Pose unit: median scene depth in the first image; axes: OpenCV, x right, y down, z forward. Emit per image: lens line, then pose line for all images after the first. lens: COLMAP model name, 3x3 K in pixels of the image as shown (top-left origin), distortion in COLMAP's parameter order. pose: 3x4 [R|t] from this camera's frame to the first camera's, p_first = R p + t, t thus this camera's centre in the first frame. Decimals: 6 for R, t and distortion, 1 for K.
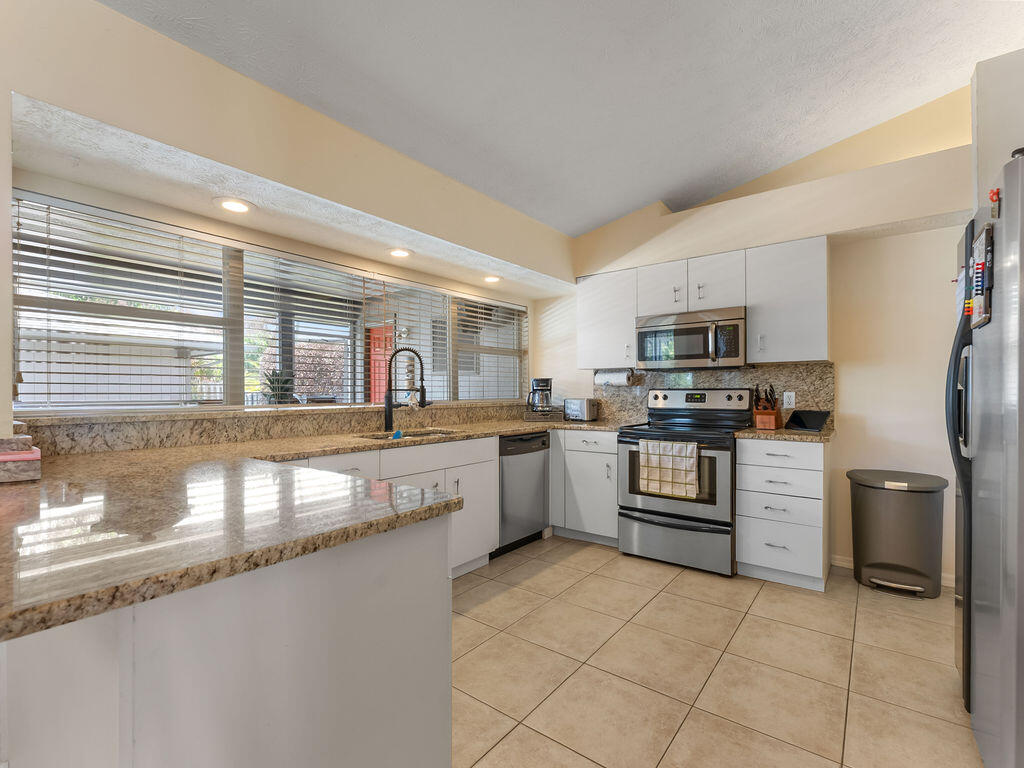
lens RADIAL K [[468.4, 0, 511.9], [0, 468.4, 383.4], [0, 0, 1]] dist [0.001263, 0.001355]
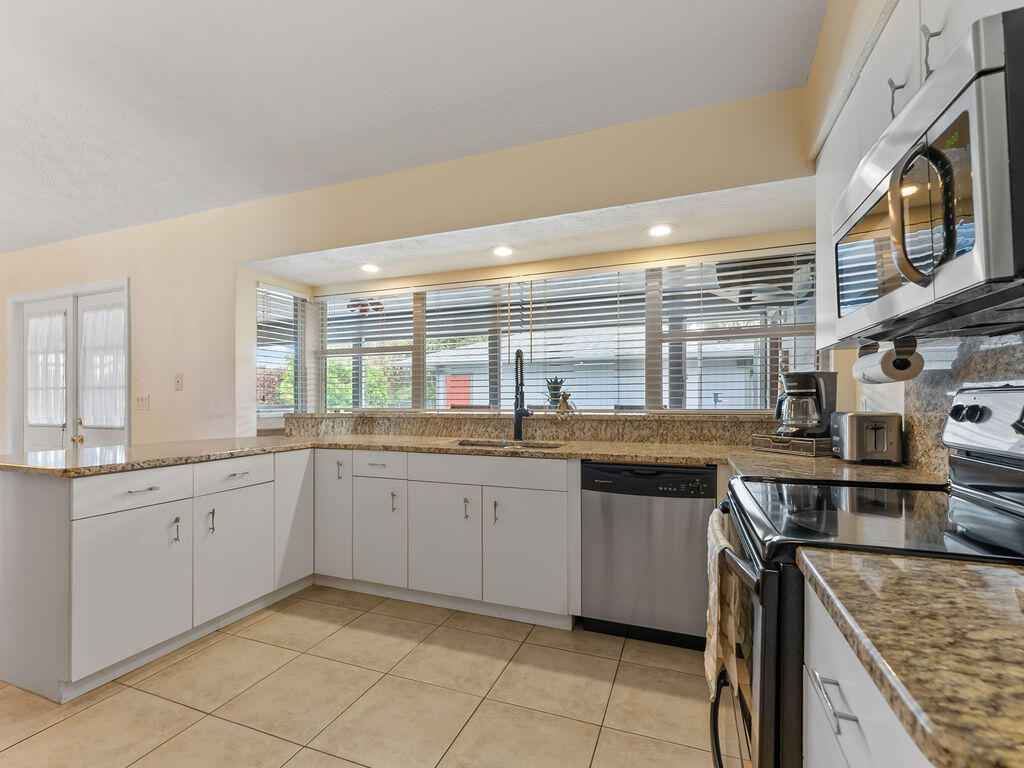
lens RADIAL K [[468.4, 0, 512.3], [0, 468.4, 394.3], [0, 0, 1]] dist [0.001263, 0.001355]
pose [[0.299730, -0.008564, -0.953986, 0.565100], [0.012952, 0.999904, -0.004907, 0.011747], [0.953936, -0.010885, 0.299812, 0.620650]]
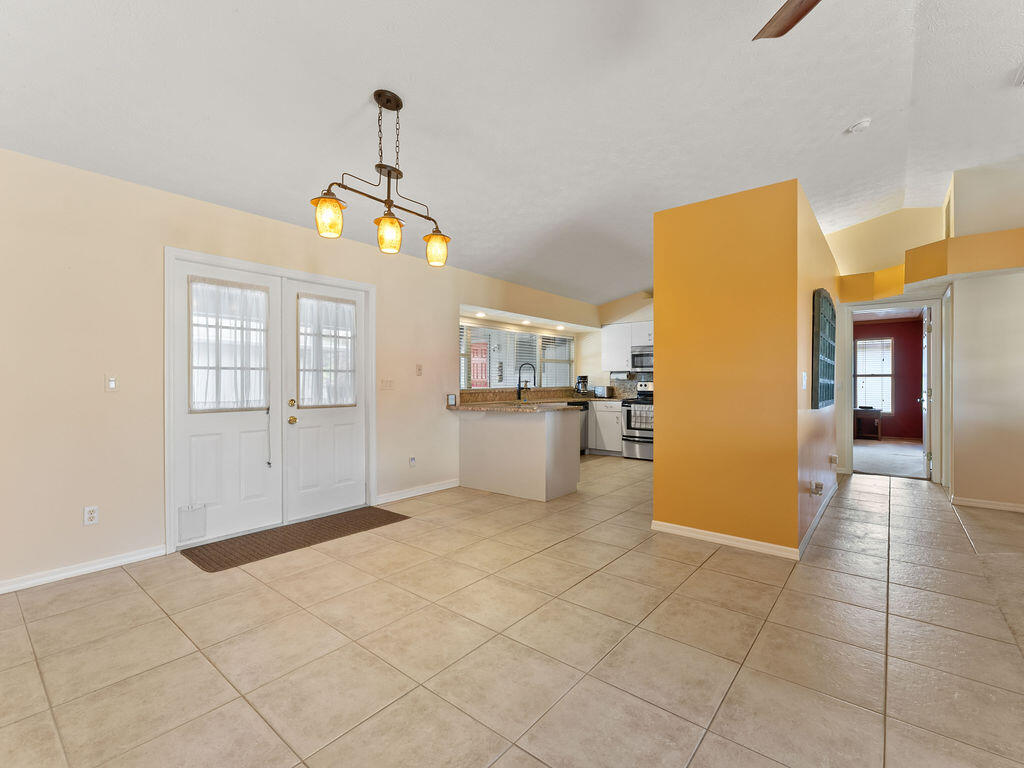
lens RADIAL K [[468.4, 0, 507.2], [0, 468.4, 382.6], [0, 0, 1]] dist [0.001263, 0.001355]
pose [[0.999623, 0.004619, -0.027064, -0.220682], [-0.004288, 0.999916, 0.012266, -0.005933], [0.027118, -0.012145, 0.999558, -1.060088]]
